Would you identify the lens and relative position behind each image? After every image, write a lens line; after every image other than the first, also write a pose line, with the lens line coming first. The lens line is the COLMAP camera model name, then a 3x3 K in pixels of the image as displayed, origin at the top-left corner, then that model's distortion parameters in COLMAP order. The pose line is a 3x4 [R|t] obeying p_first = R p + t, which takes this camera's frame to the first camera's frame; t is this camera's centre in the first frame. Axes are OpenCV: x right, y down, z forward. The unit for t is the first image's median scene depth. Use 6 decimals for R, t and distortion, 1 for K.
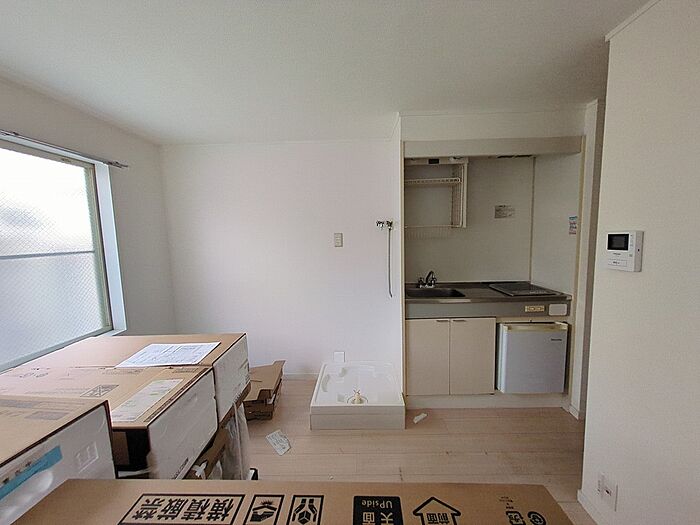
lens RADIAL K [[276.2, 0, 349.9], [0, 276.2, 263.7], [0, 0, 1]] dist [0.002624, 0.000459]
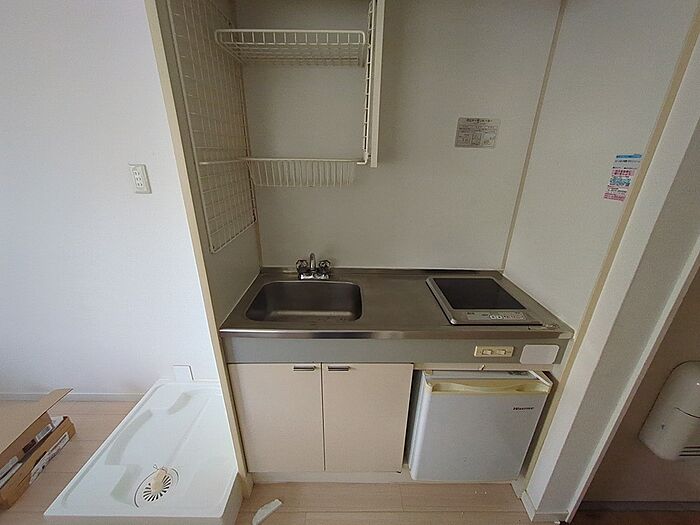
lens RADIAL K [[276.2, 0, 350.4], [0, 276.2, 261.4], [0, 0, 1]] dist [0.002624, 0.000459]
pose [[0.998899, 0.029363, 0.036590, 0.392325], [-0.038038, 0.963418, 0.265291, -0.109764], [-0.027462, -0.266391, 0.963474, 0.576463]]
